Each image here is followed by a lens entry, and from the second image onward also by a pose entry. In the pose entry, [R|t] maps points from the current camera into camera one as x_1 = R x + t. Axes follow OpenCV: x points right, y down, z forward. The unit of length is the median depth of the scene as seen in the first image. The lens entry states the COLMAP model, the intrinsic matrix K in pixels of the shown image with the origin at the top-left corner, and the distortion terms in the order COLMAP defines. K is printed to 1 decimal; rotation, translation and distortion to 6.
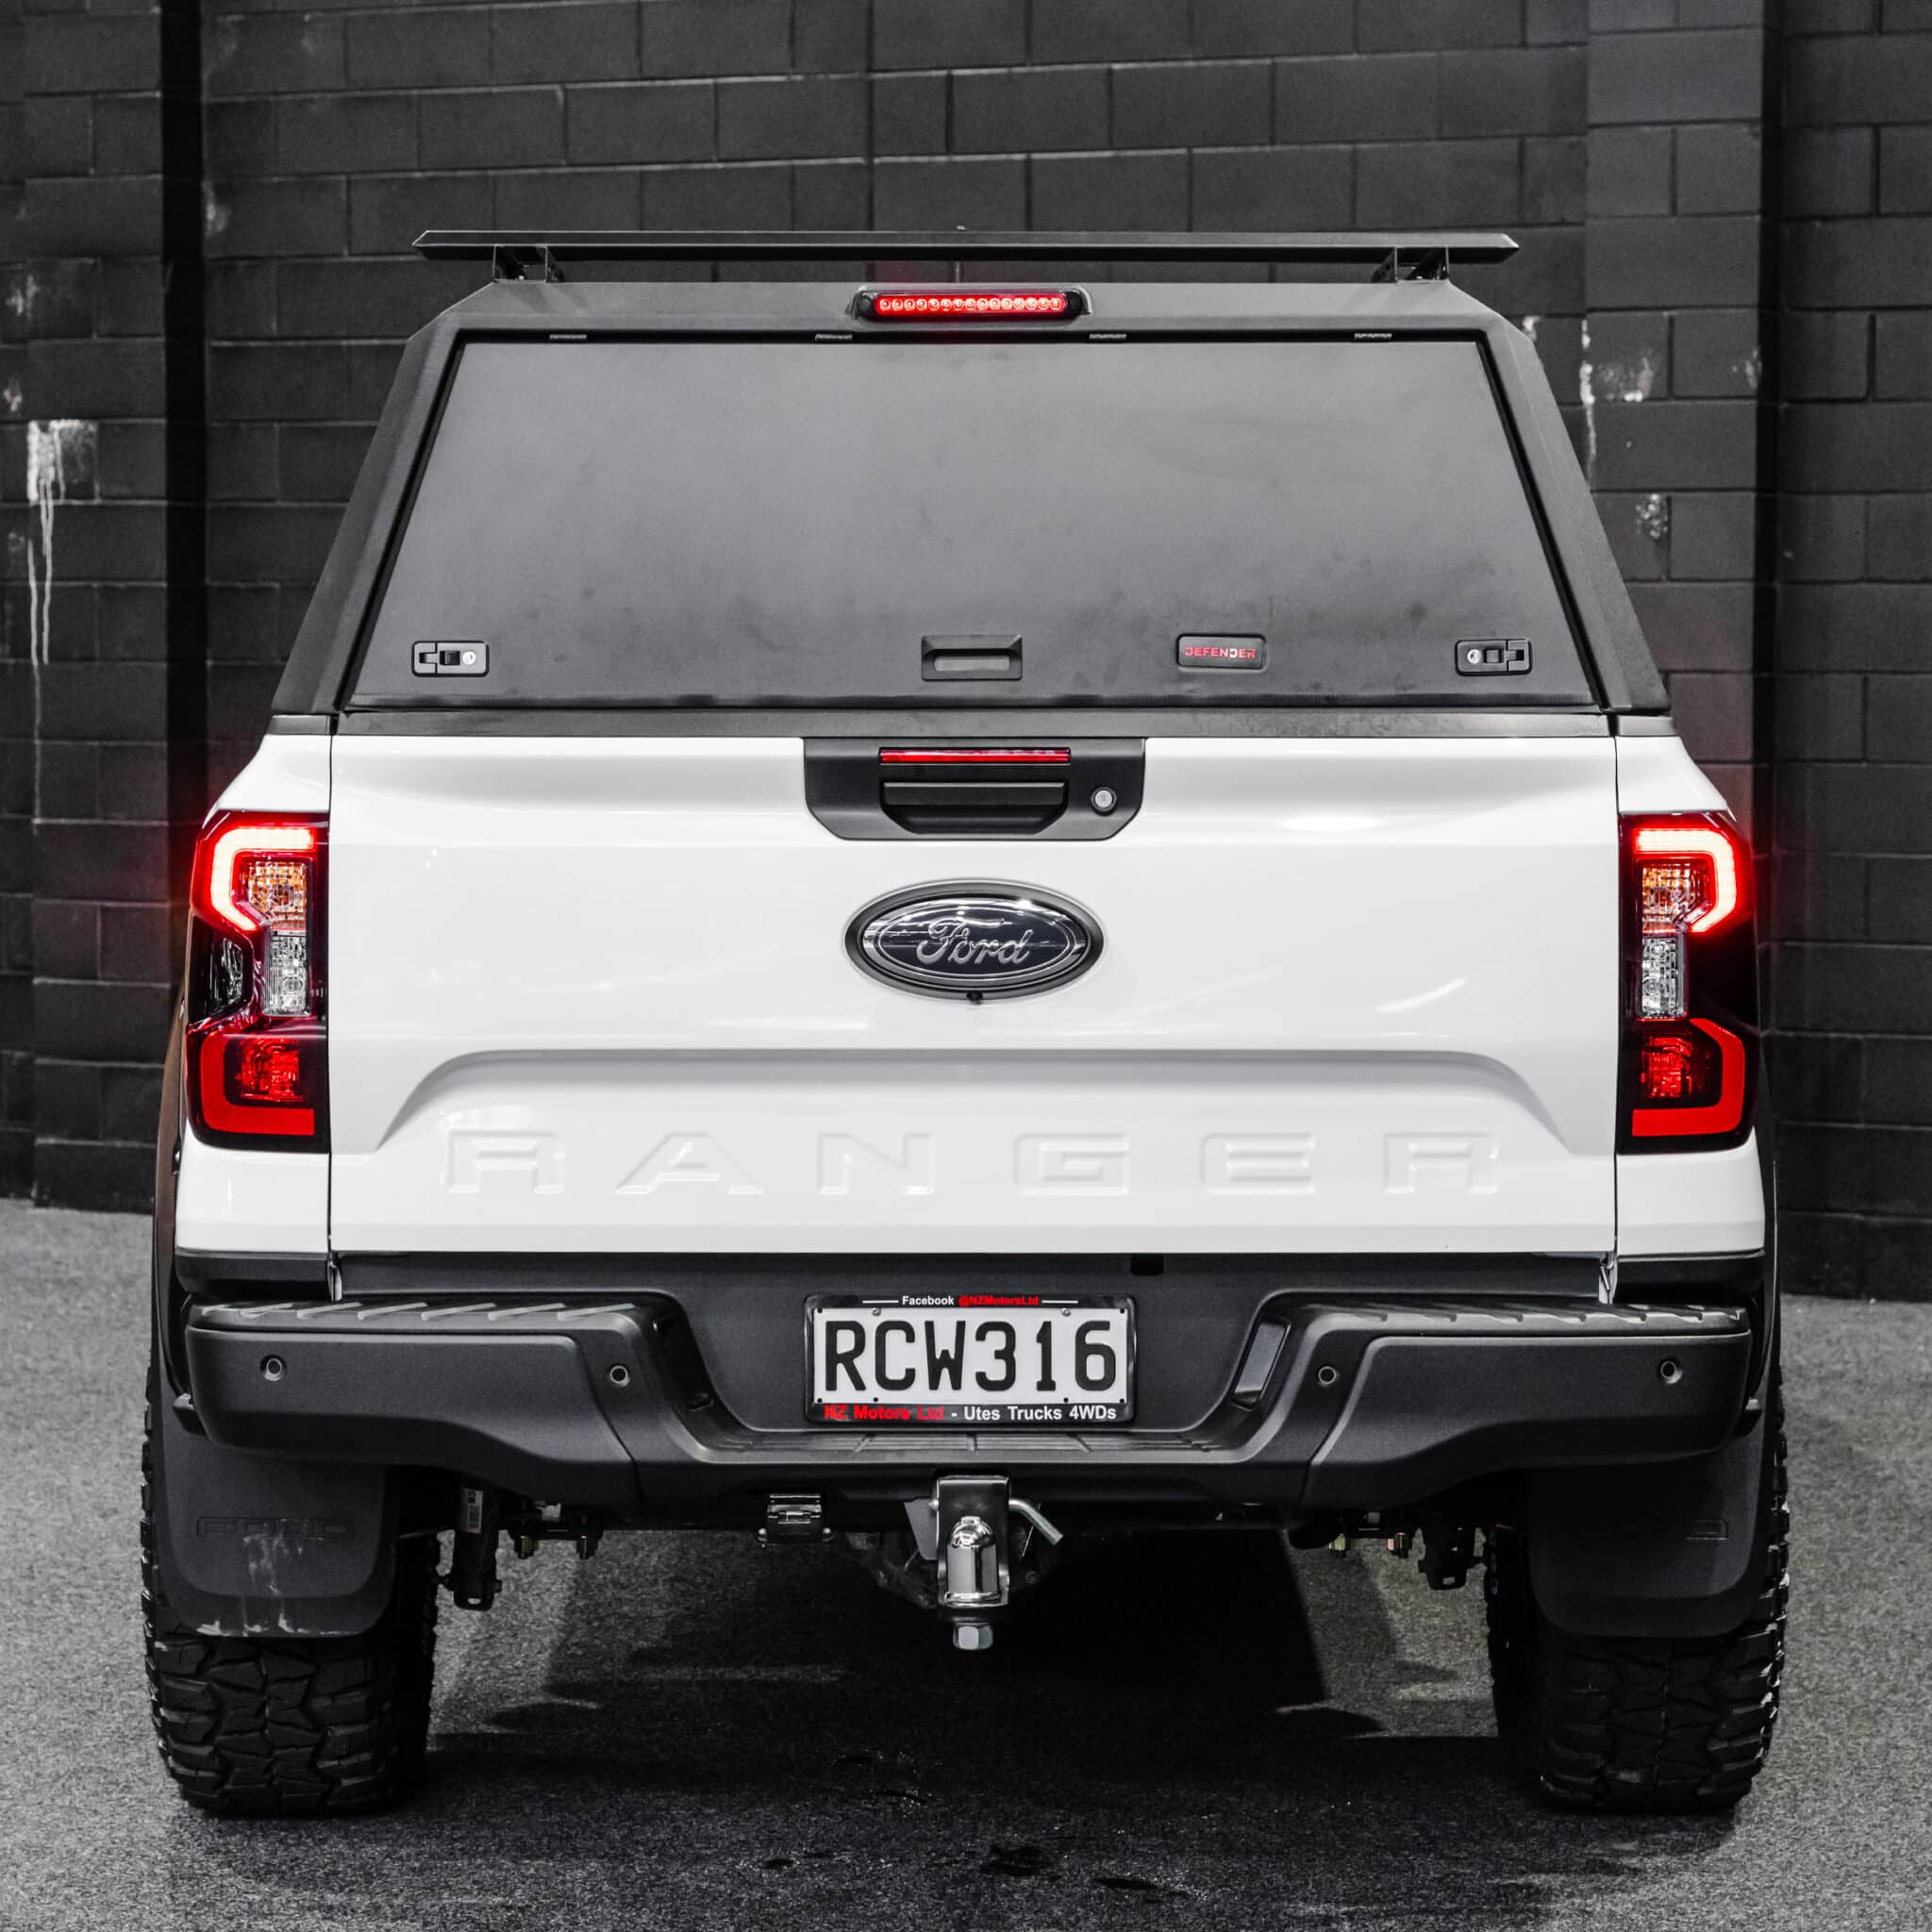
lens RADIAL K [[5412.8, 0, 946.6], [0, 5412.8, 951.3], [0, 0, 1]] dist [0.047649, 0.000000]
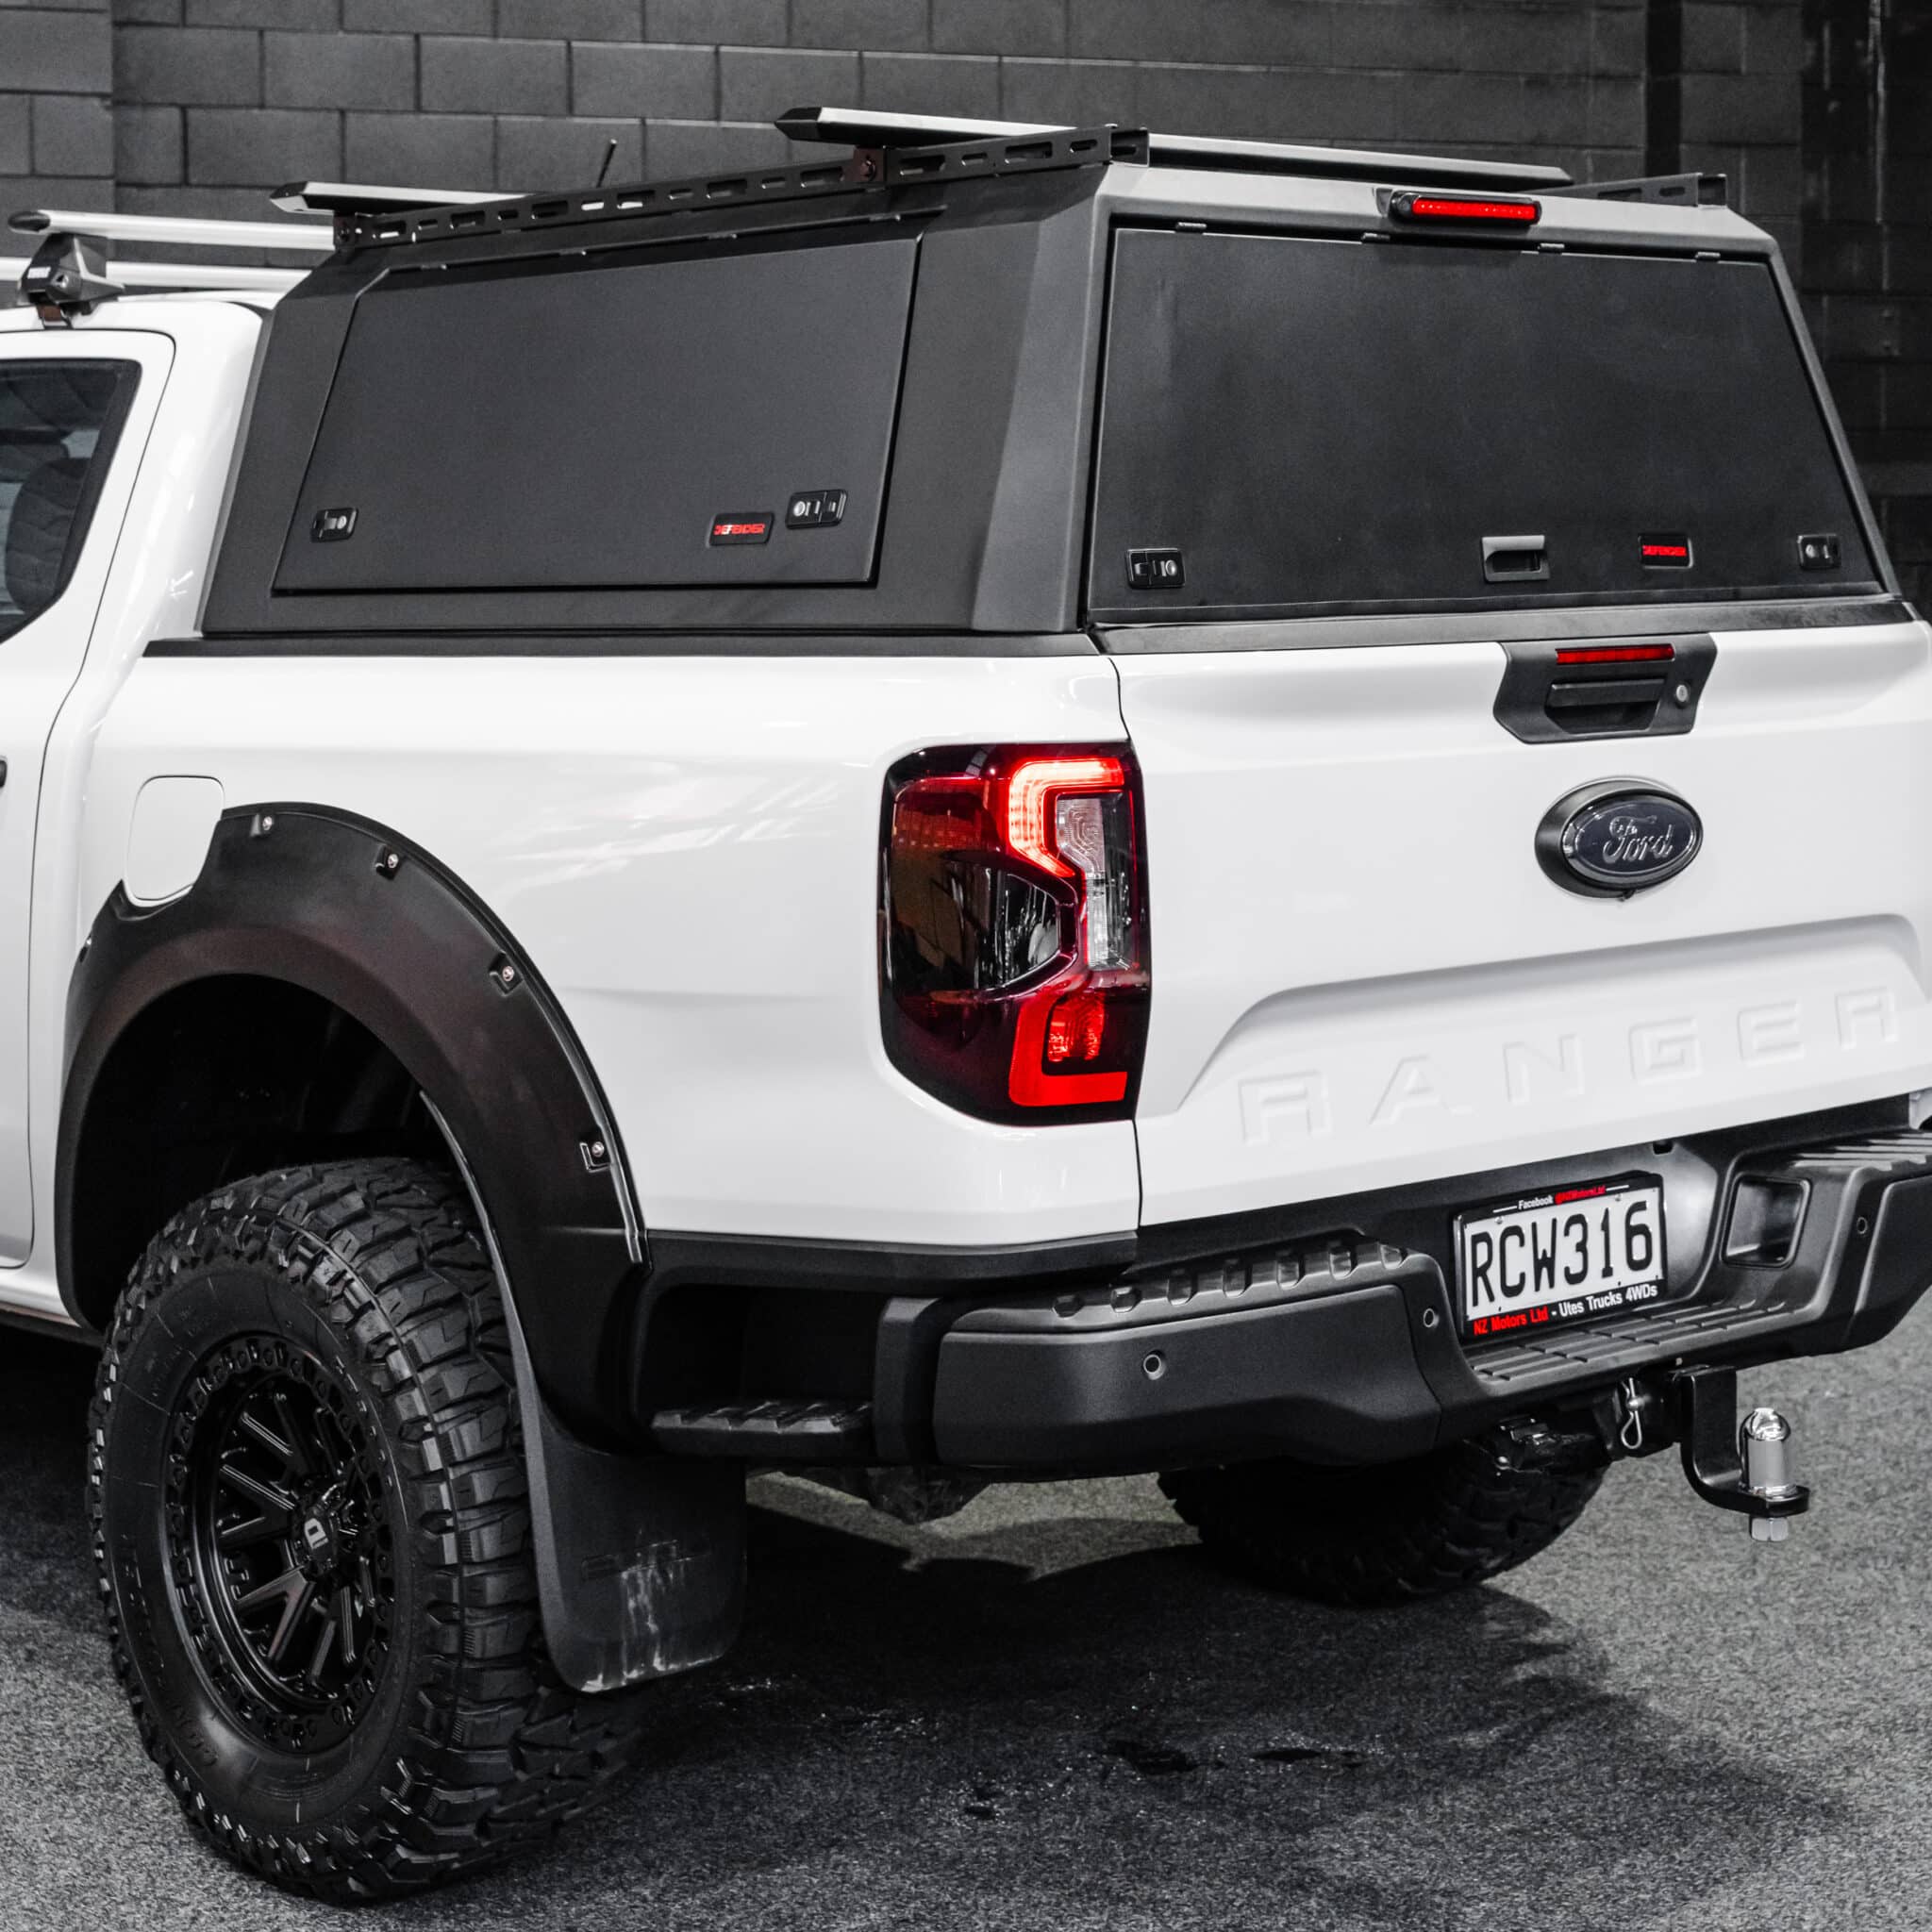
lens RADIAL K [[4091.4, 0, 970.4], [0, 4091.4, 705.7], [0, 0, 1]] dist [0.043394, 0.000000]
pose [[0.731157, -0.038805, 0.681104, -0.536880], [0.054685, 0.998502, -0.001816, -0.028362], [-0.680013, 0.038574, 0.732184, 0.467847]]
